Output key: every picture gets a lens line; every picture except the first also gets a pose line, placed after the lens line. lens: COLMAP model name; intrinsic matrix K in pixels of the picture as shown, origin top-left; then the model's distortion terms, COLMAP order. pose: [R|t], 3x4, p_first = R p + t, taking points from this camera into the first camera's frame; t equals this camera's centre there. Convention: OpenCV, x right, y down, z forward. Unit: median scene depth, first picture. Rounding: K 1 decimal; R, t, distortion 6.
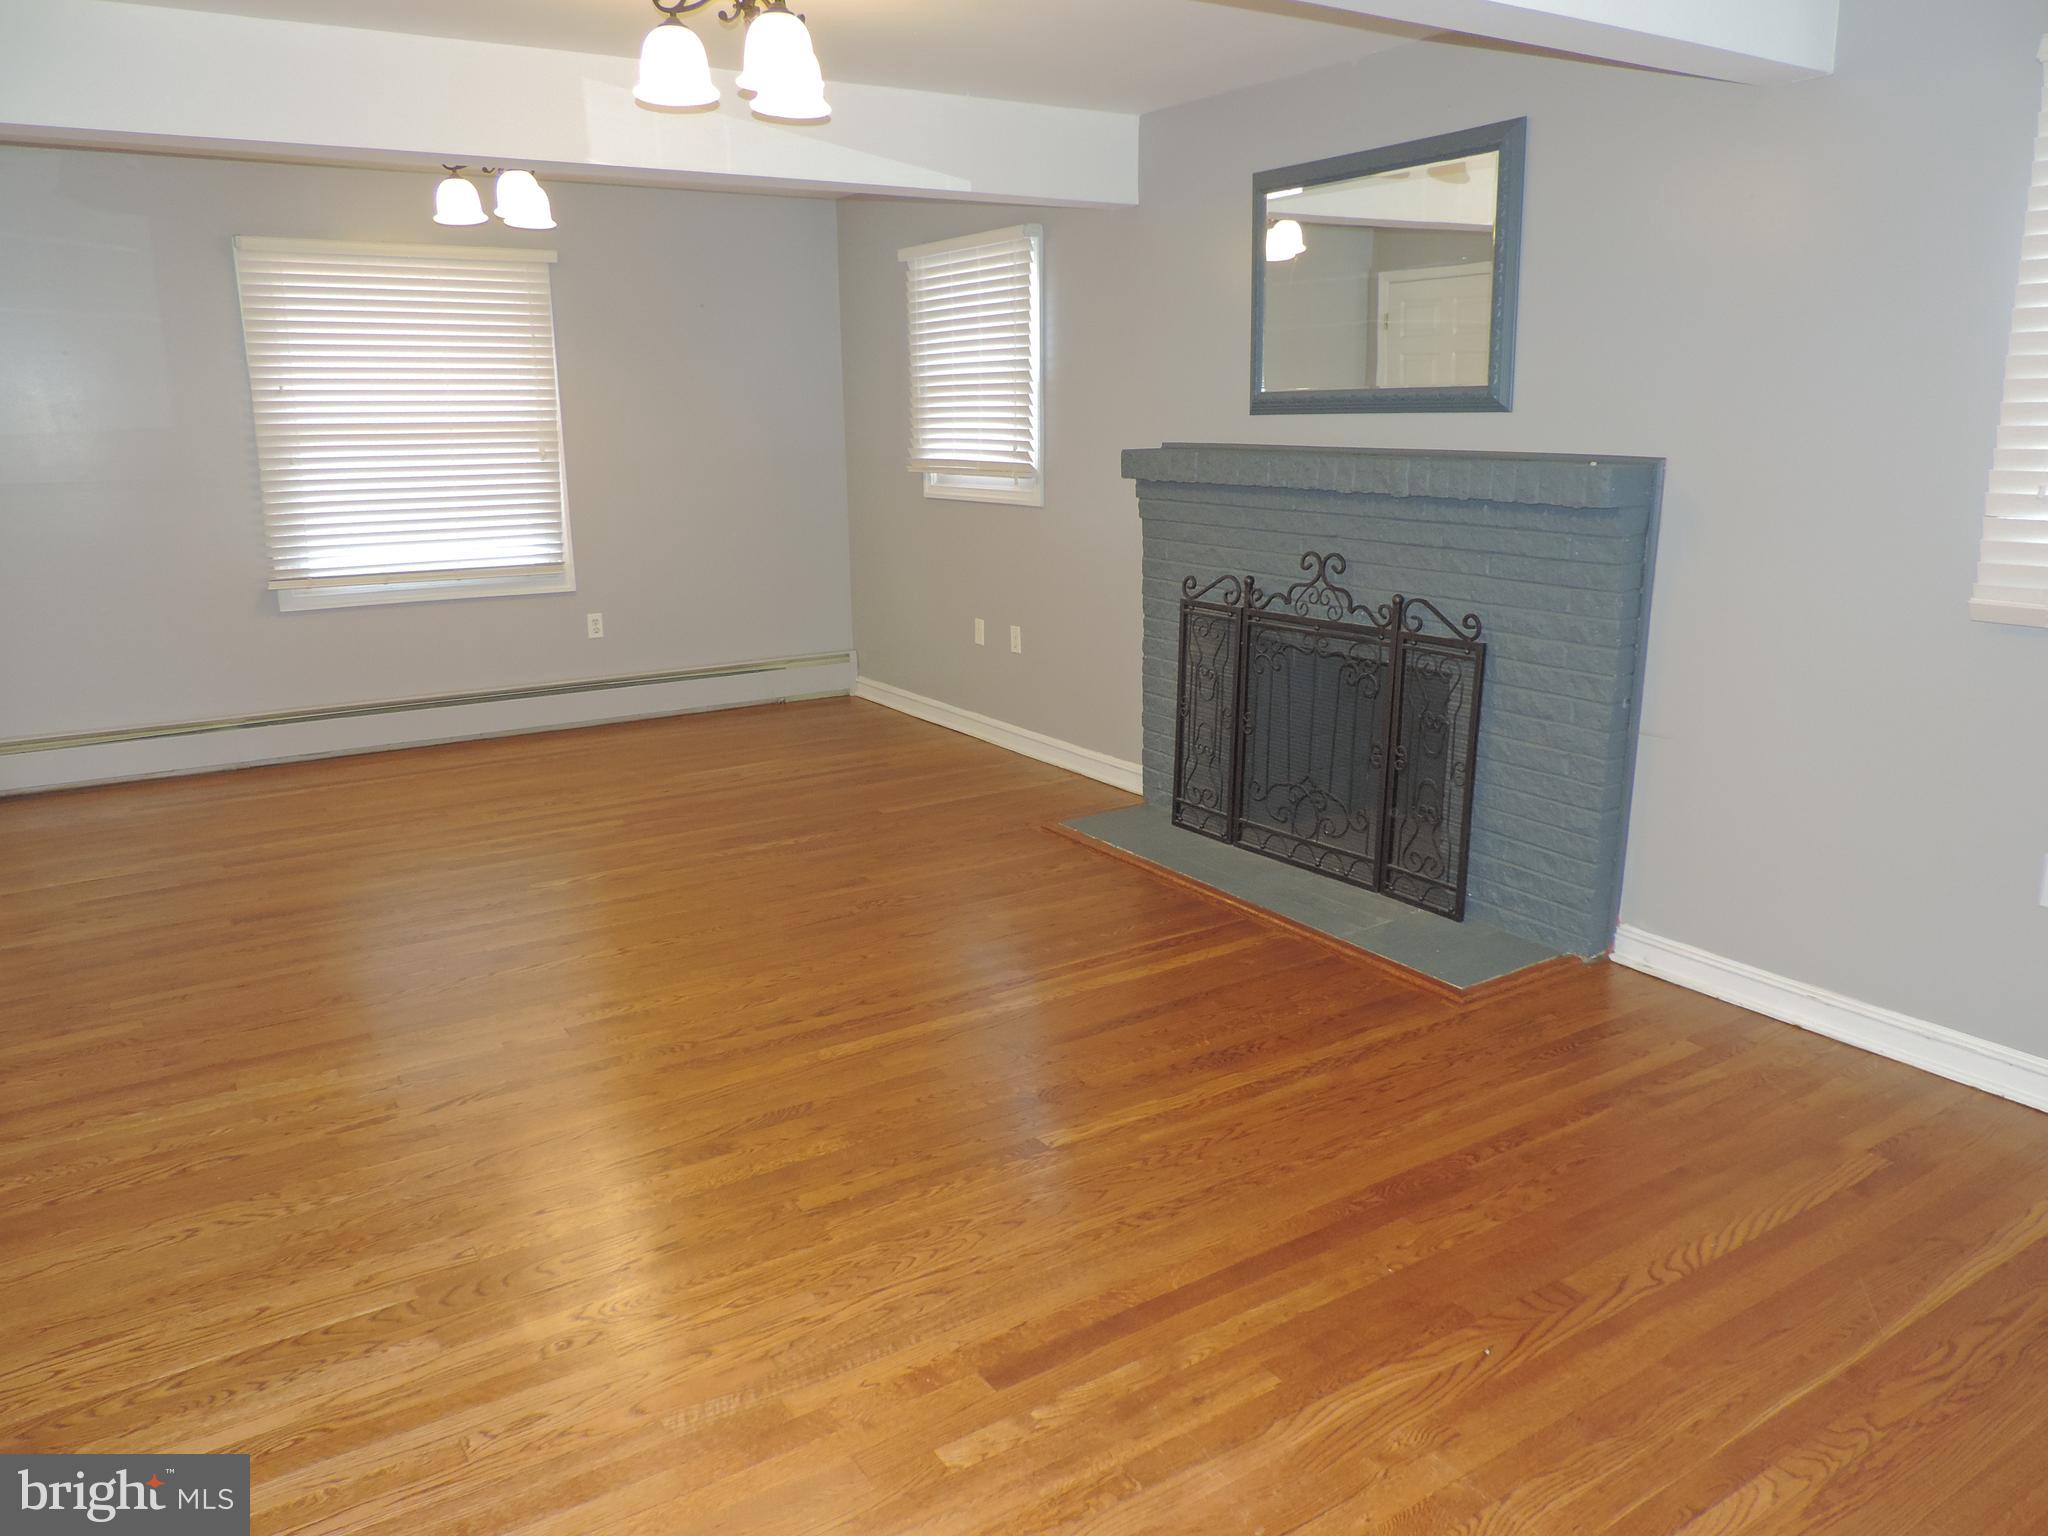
lens RADIAL K [[1462.7, 0, 1034.2], [0, 1462.7, 757.8], [0, 0, 1]] dist [-0.016287, -0.004425]
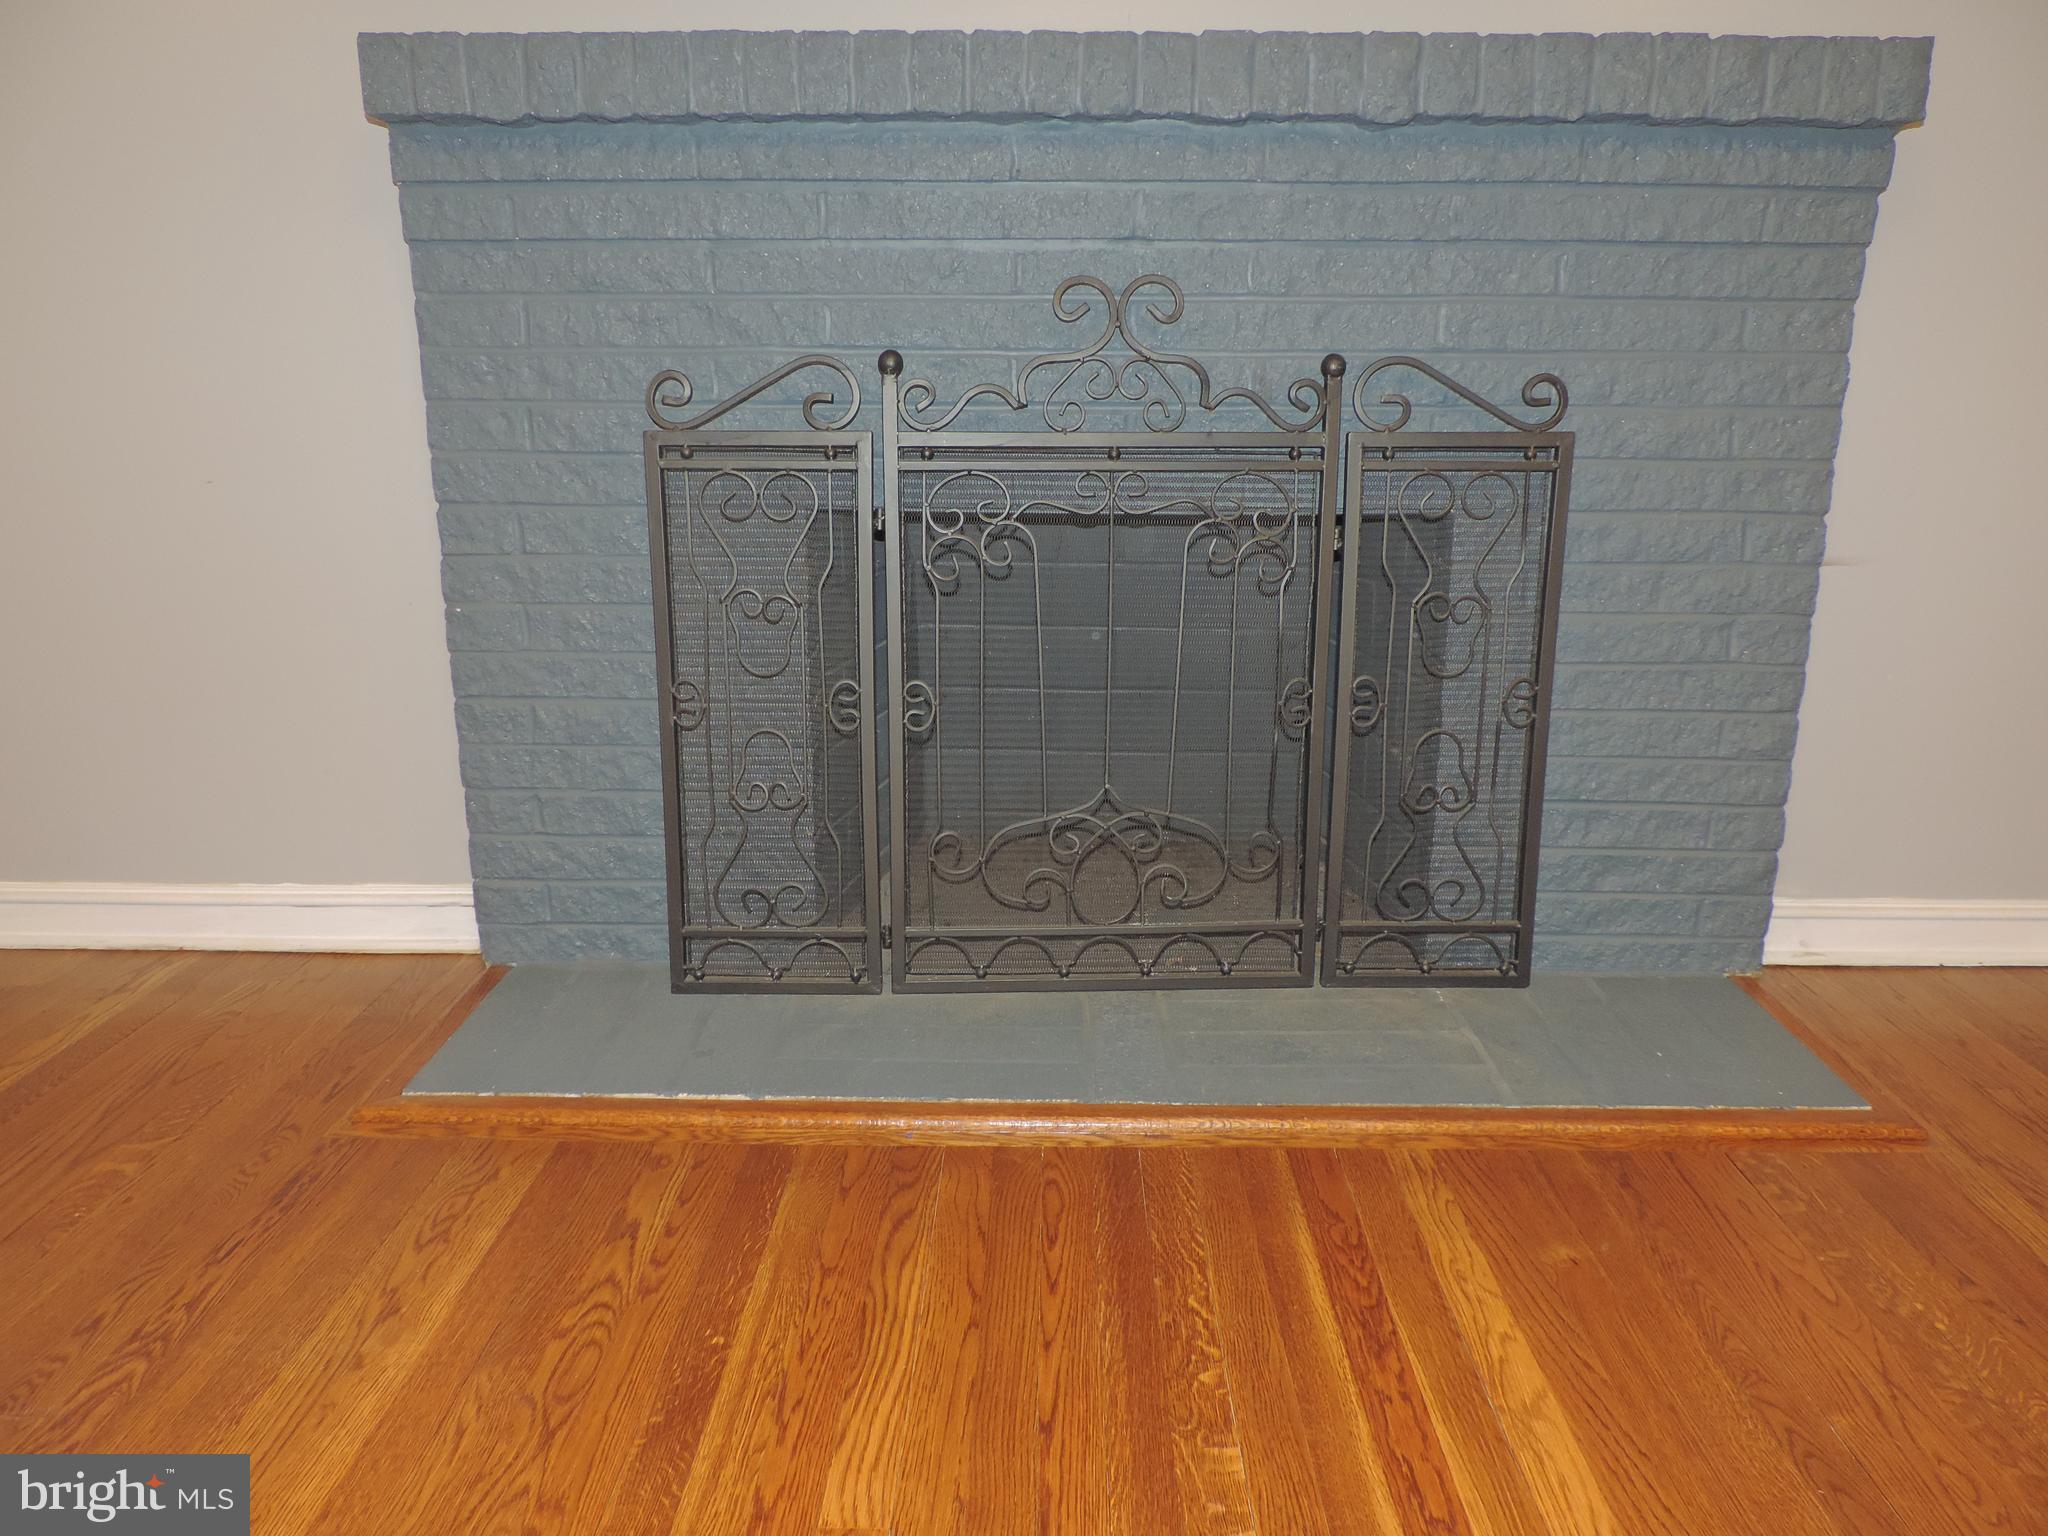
lens RADIAL K [[1462.7, 0, 1013.3], [0, 1462.7, 769.4], [0, 0, 1]] dist [-0.016287, -0.004425]
pose [[0.564596, -0.204330, 0.799675, -0.201962], [0.187768, 0.975265, 0.116627, -0.055222], [-0.803725, 0.084306, 0.588998, 0.796490]]
